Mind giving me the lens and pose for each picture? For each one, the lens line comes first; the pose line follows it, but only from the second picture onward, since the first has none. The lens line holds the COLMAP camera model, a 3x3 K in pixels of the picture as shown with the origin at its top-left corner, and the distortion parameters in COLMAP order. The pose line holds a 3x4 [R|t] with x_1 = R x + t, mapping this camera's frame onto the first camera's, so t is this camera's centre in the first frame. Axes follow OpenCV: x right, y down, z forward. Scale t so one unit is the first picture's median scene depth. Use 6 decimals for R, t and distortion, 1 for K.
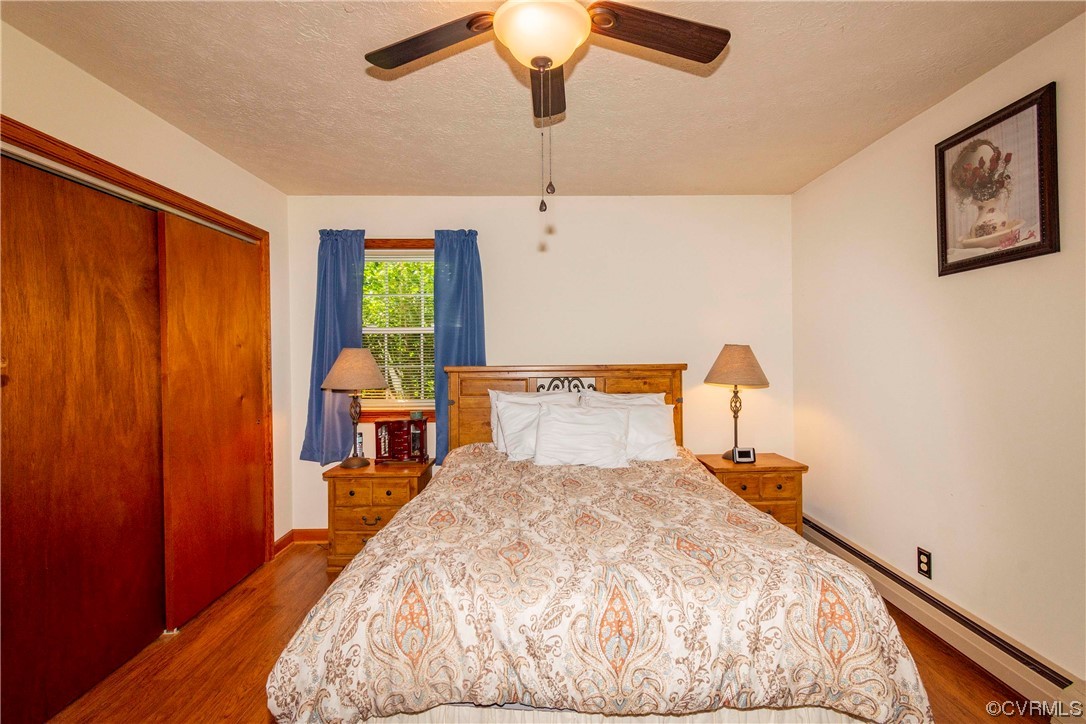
lens RADIAL K [[480.0, 0, 546.6], [0, 480.0, 355.6], [0, 0, 1]] dist [0.003534, -0.000984]
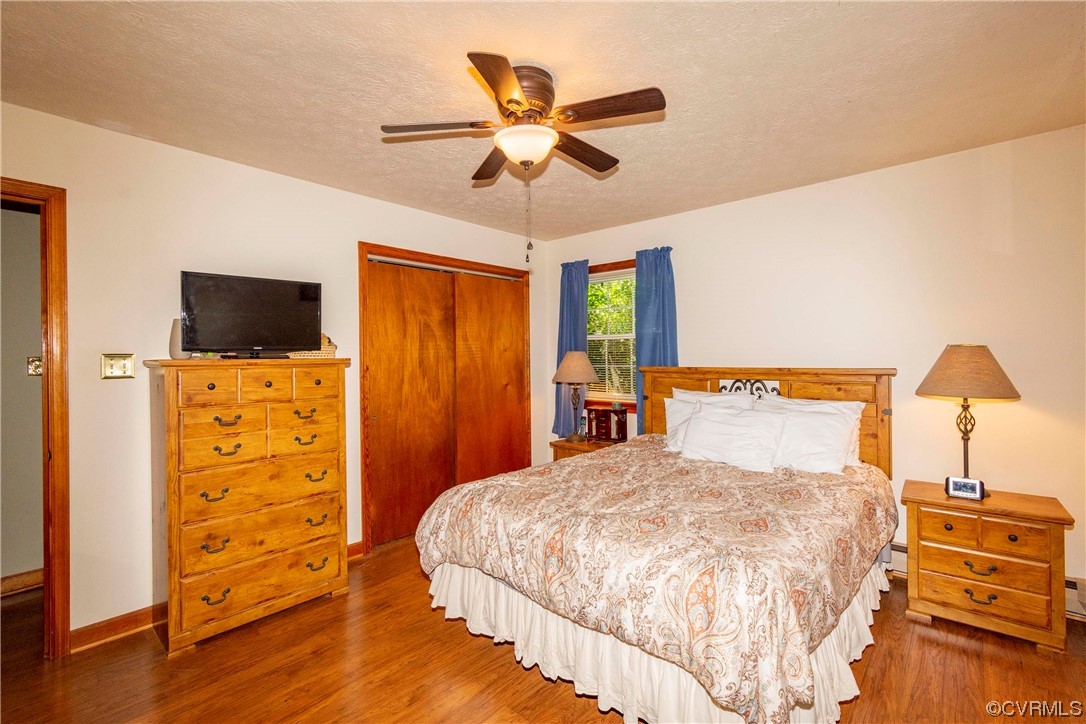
lens RADIAL K [[480.0, 0, 546.6], [0, 480.0, 355.6], [0, 0, 1]] dist [0.003534, -0.000984]
pose [[0.736861, 0.001727, -0.676042, 0.434626], [-0.002079, 0.999998, 0.000289, -0.004499], [0.676041, 0.001192, 0.736863, -0.023934]]
